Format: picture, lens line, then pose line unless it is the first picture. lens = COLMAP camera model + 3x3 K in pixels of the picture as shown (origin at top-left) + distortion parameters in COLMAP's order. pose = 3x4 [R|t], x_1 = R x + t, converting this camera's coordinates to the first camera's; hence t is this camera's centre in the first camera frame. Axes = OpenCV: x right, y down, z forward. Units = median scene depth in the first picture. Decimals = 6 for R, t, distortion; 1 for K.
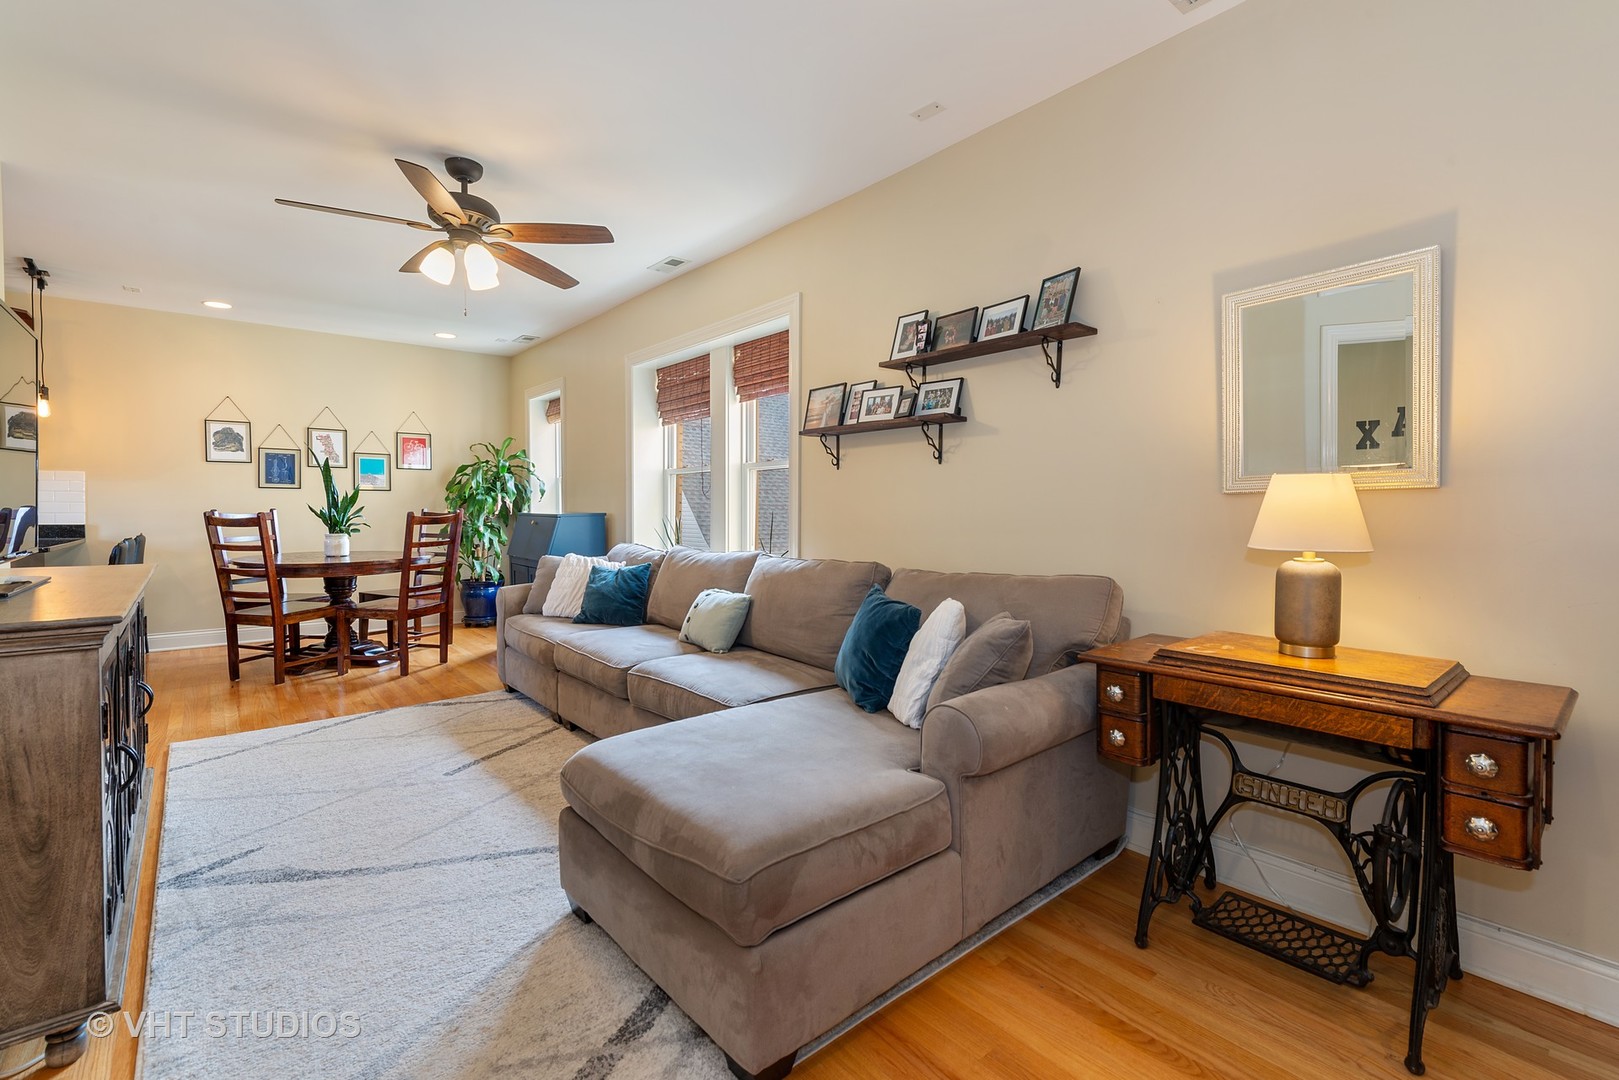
lens RADIAL K [[716.2, 0, 810.9], [0, 716.2, 528.5], [0, 0, 1]] dist [0.016482, 0.000320]
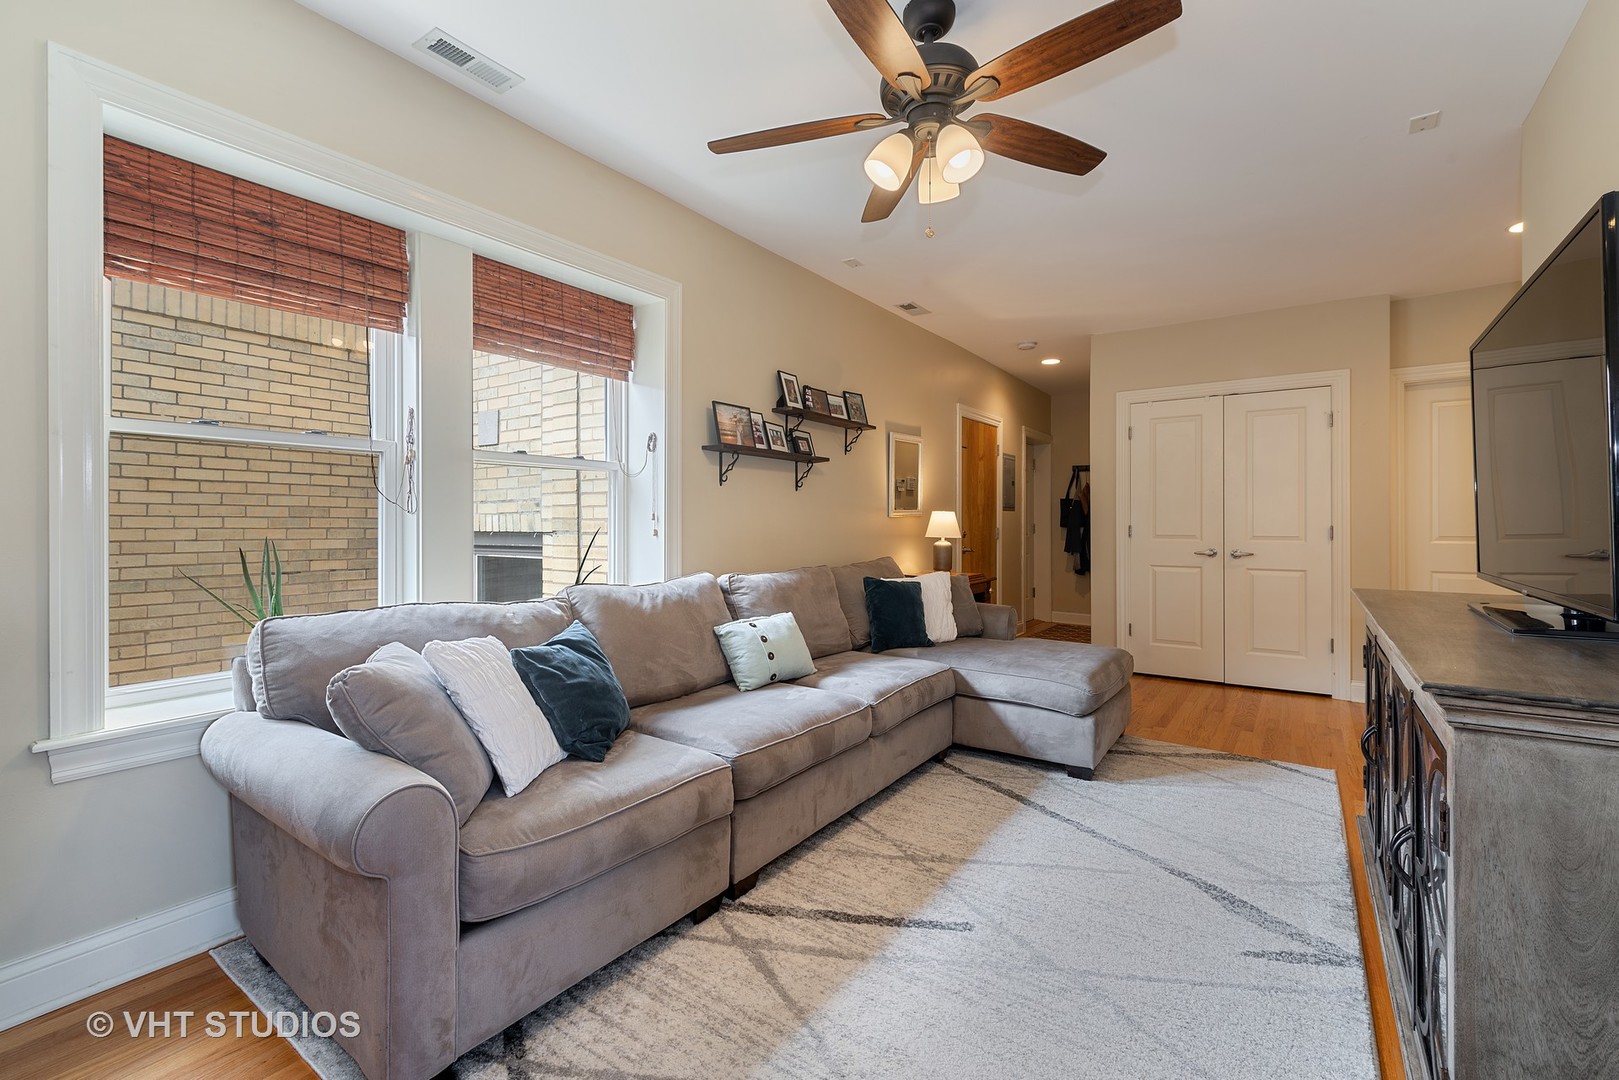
lens RADIAL K [[716.2, 0, 799.6], [0, 716.2, 524.1], [0, 0, 1]] dist [0.016482, 0.000320]
pose [[-0.248613, -0.003706, 0.968596, -1.170707], [0.028246, 0.999540, 0.011074, -0.043804], [-0.968191, 0.030112, -0.248394, 1.378961]]
